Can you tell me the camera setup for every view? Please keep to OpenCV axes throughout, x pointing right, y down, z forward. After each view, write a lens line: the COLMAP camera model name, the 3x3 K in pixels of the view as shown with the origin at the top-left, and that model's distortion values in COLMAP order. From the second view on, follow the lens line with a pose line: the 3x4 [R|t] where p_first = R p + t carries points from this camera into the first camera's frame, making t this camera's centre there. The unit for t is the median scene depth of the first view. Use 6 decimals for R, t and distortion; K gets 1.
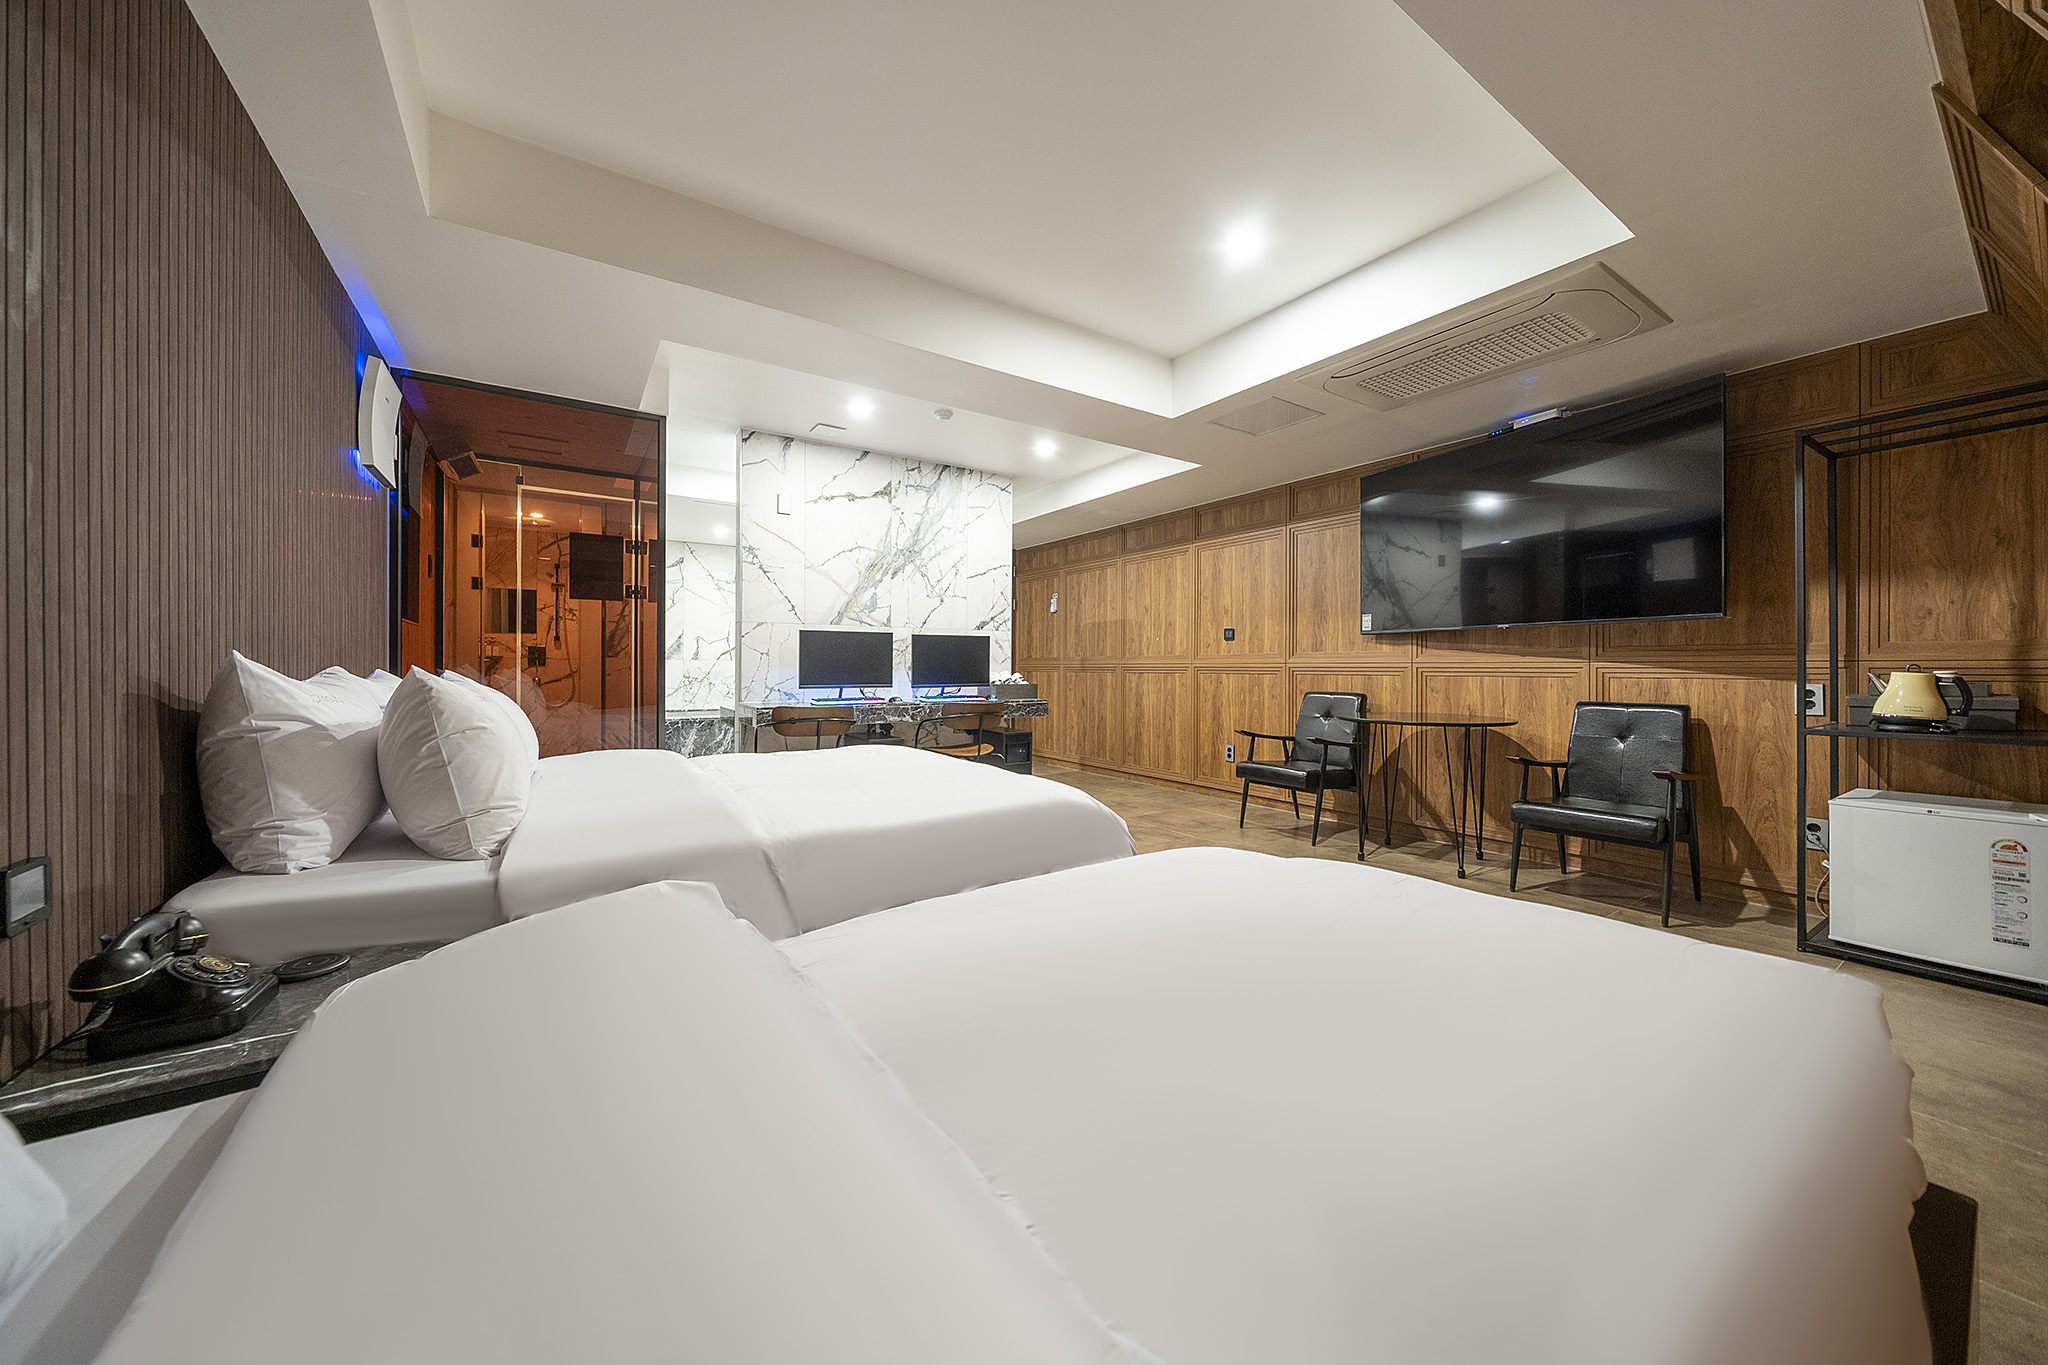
lens RADIAL K [[702.2, 0, 1011.7], [0, 702.2, 666.8], [0, 0, 1]] dist [-0.002768, -0.000056]
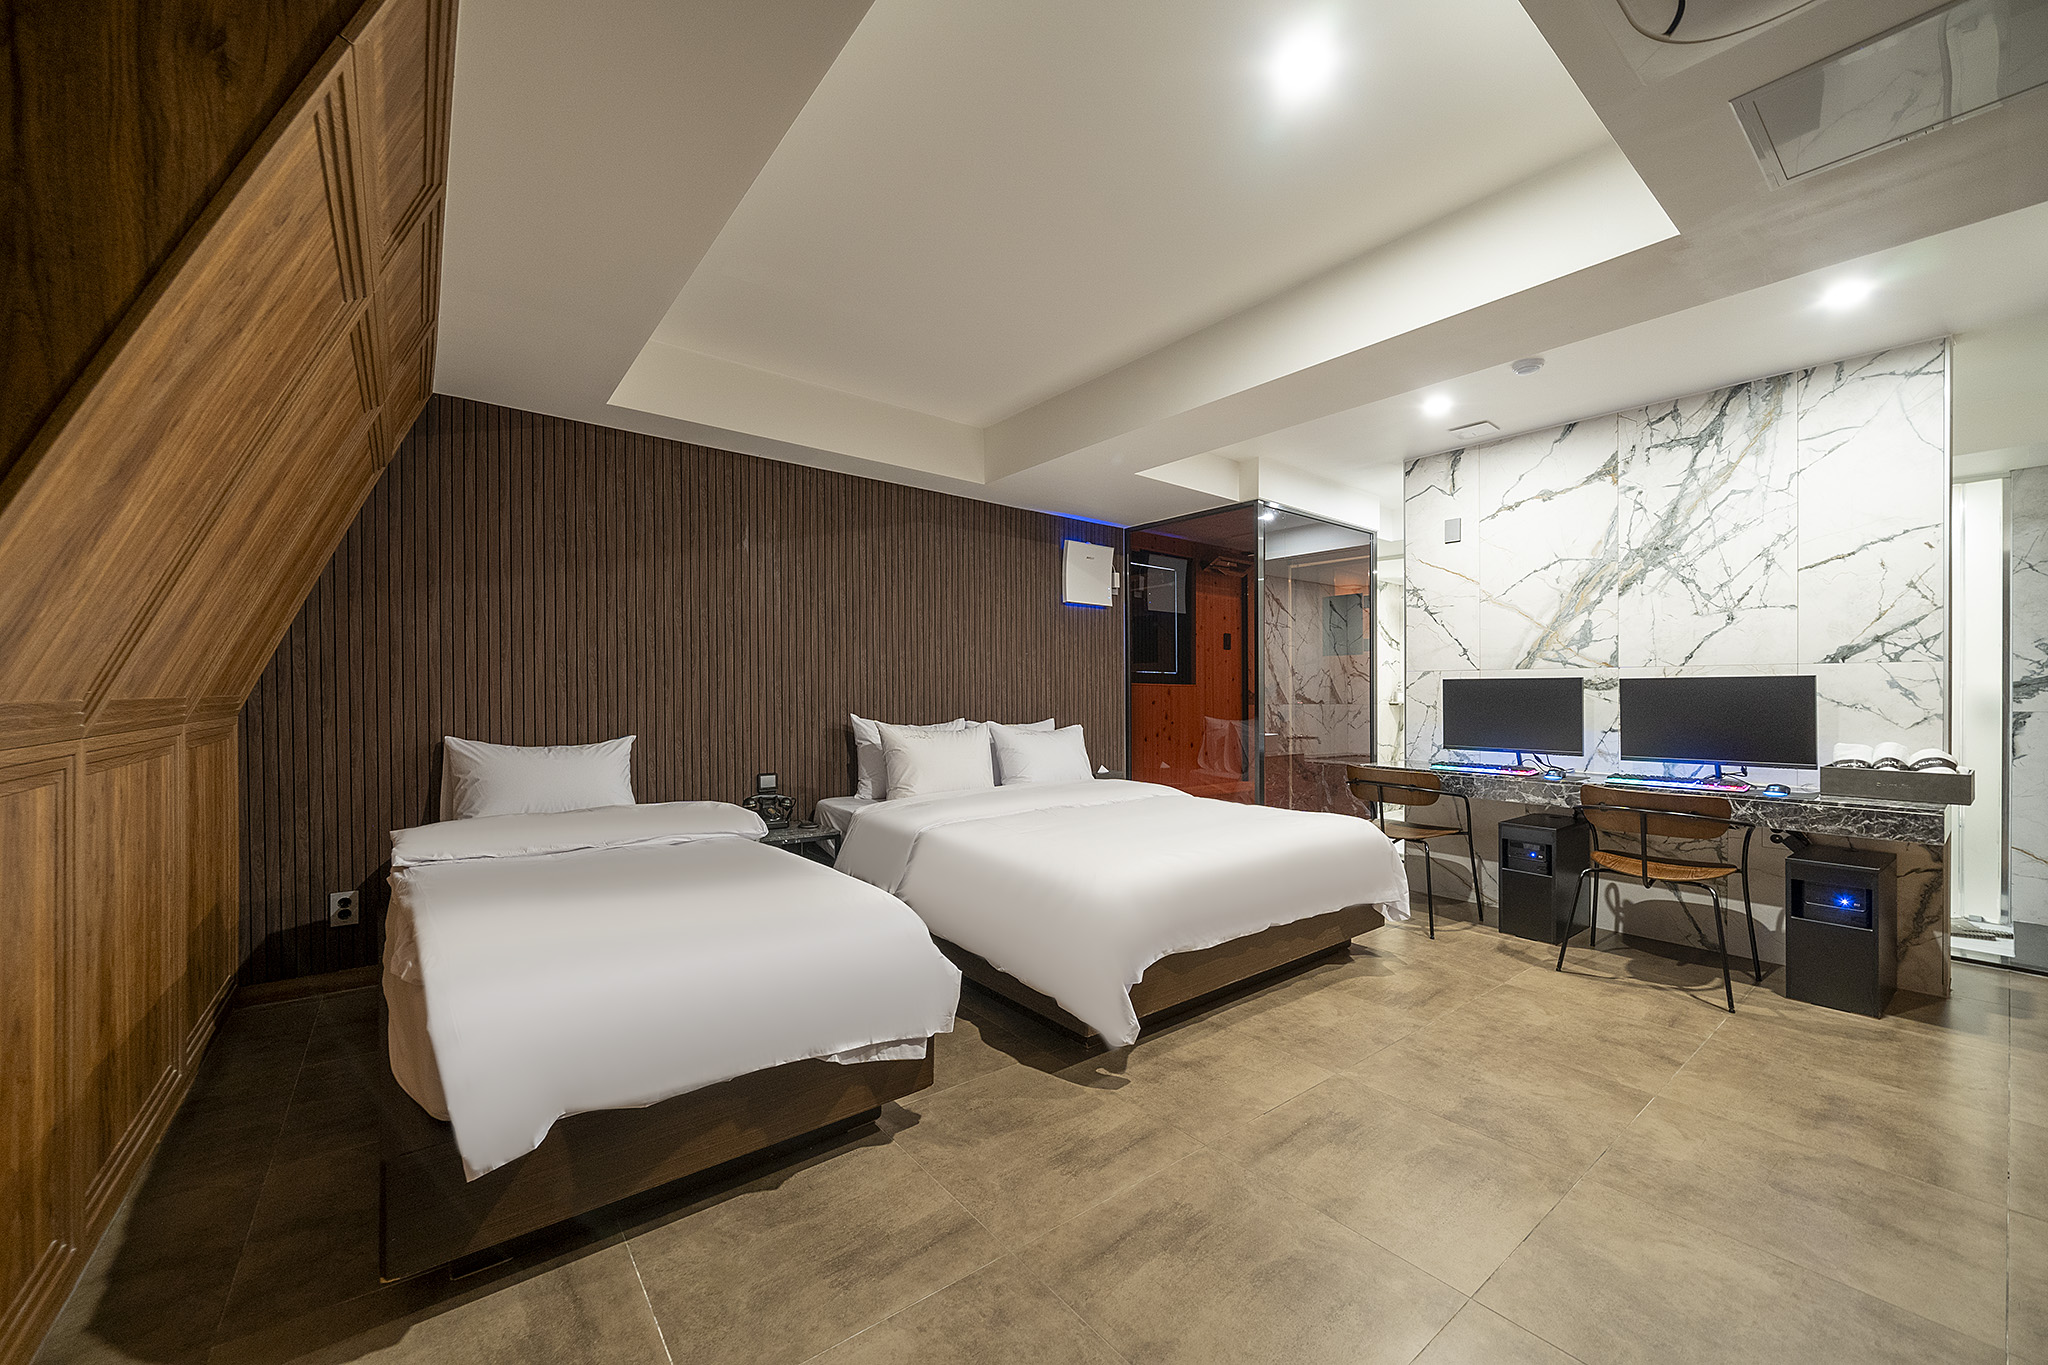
lens RADIAL K [[779.4, 0, 1004.8], [0, 779.4, 689.4], [0, 0, 1]] dist [-0.002034, -0.000555]
pose [[0.086411, -0.014385, -0.996156, 0.519145], [-0.007100, 0.999861, -0.015054, -0.020545], [0.996234, 0.008374, 0.086297, 0.352222]]
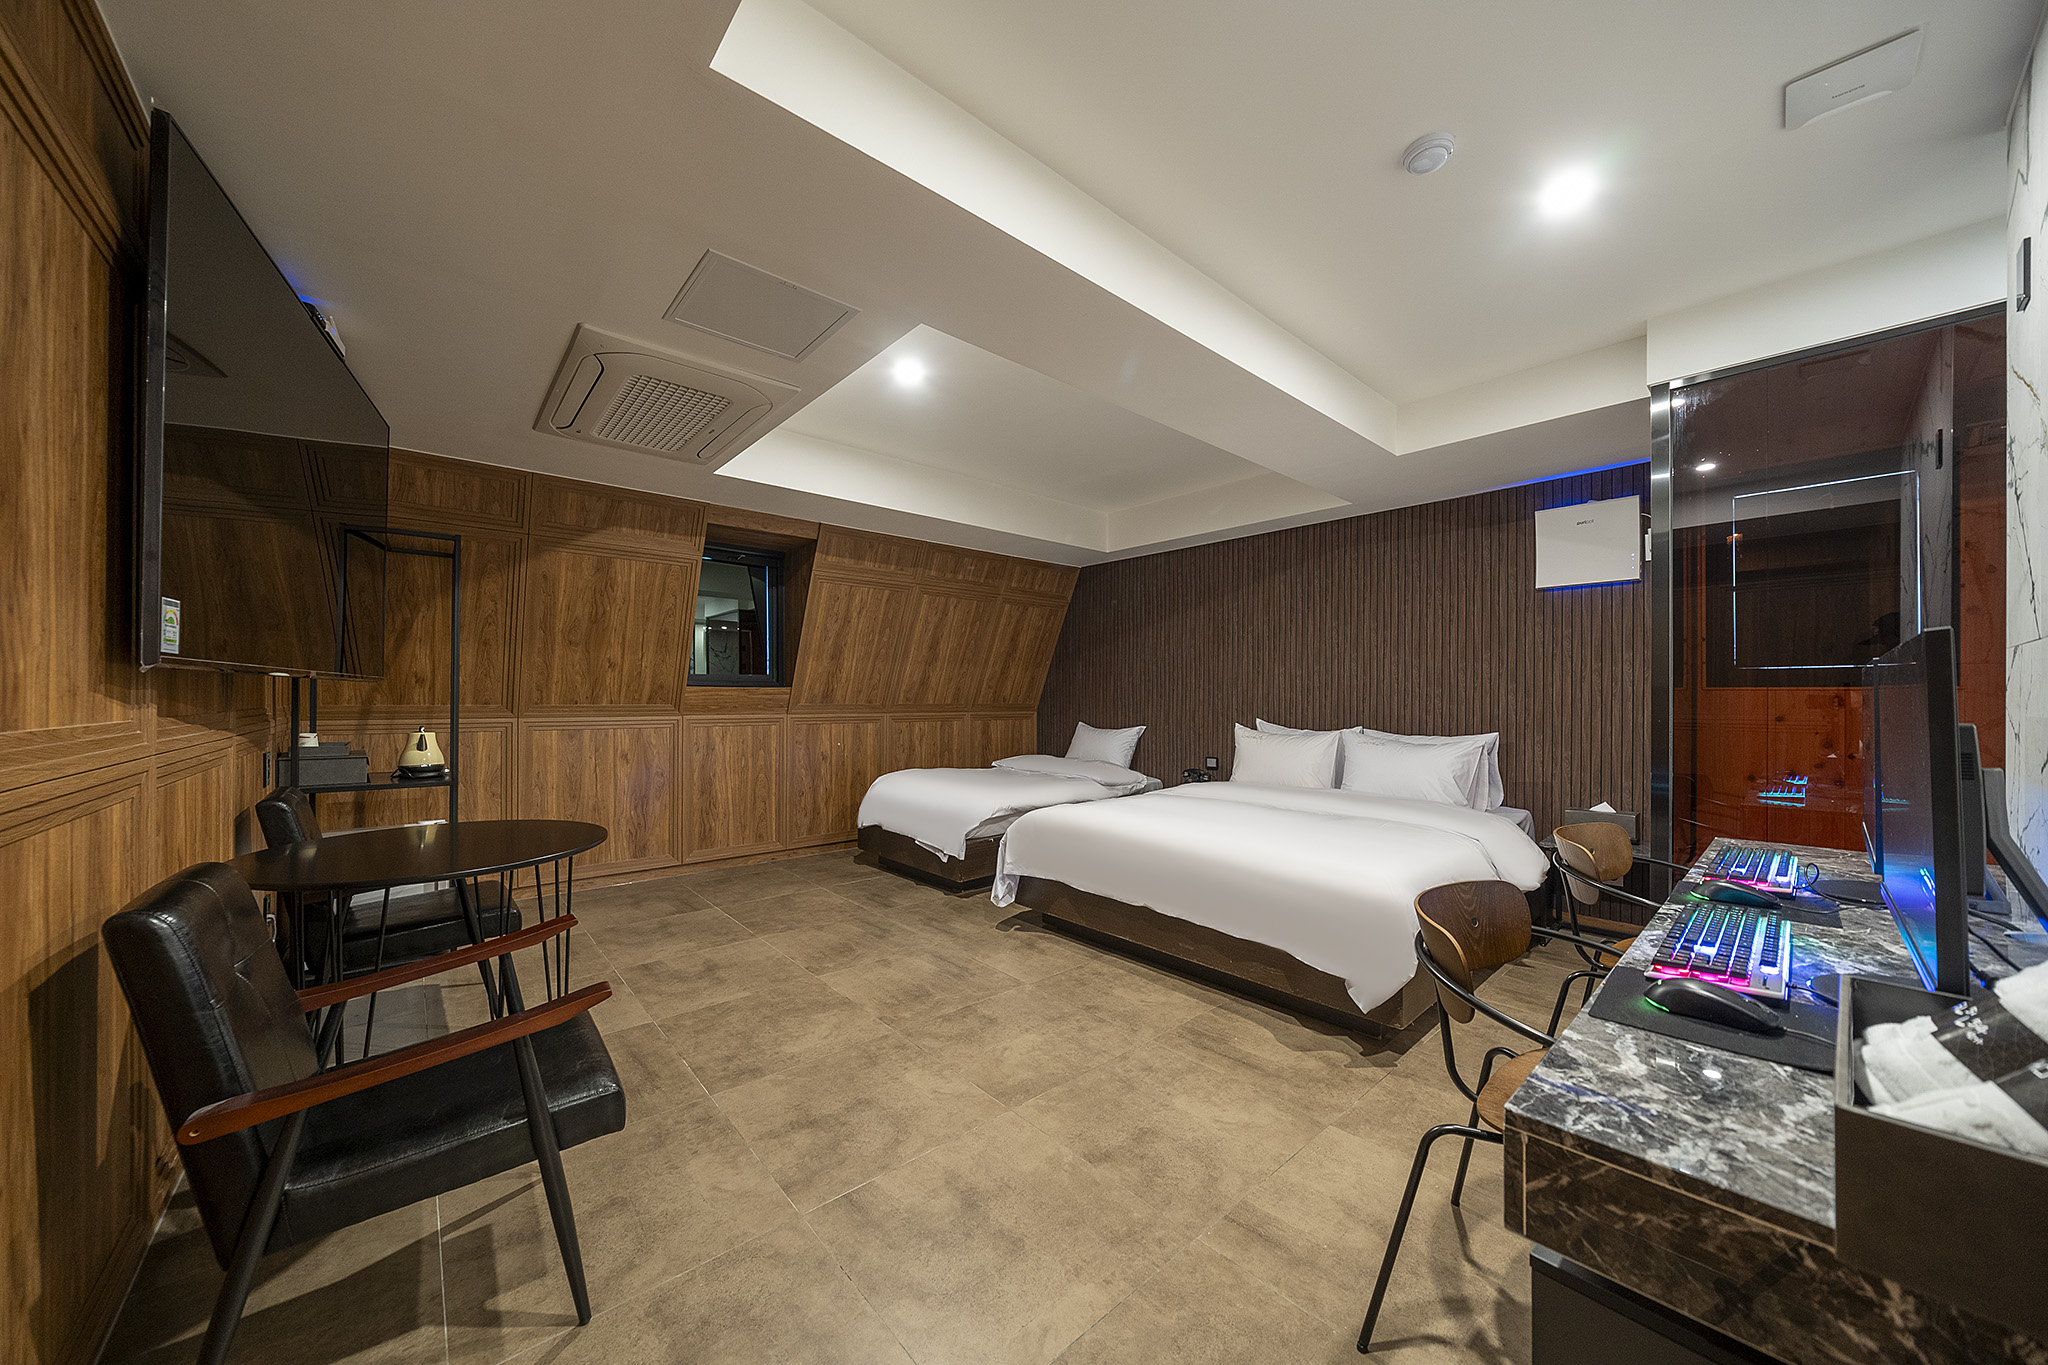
lens RADIAL K [[702.2, 0, 1016.3], [0, 702.2, 697.4], [0, 0, 1]] dist [-0.002768, -0.000056]
pose [[-0.989201, -0.010955, -0.146158, 0.156052], [-0.011181, 0.999937, 0.000723, -0.032220], [0.146141, 0.002349, -0.989261, 1.172201]]
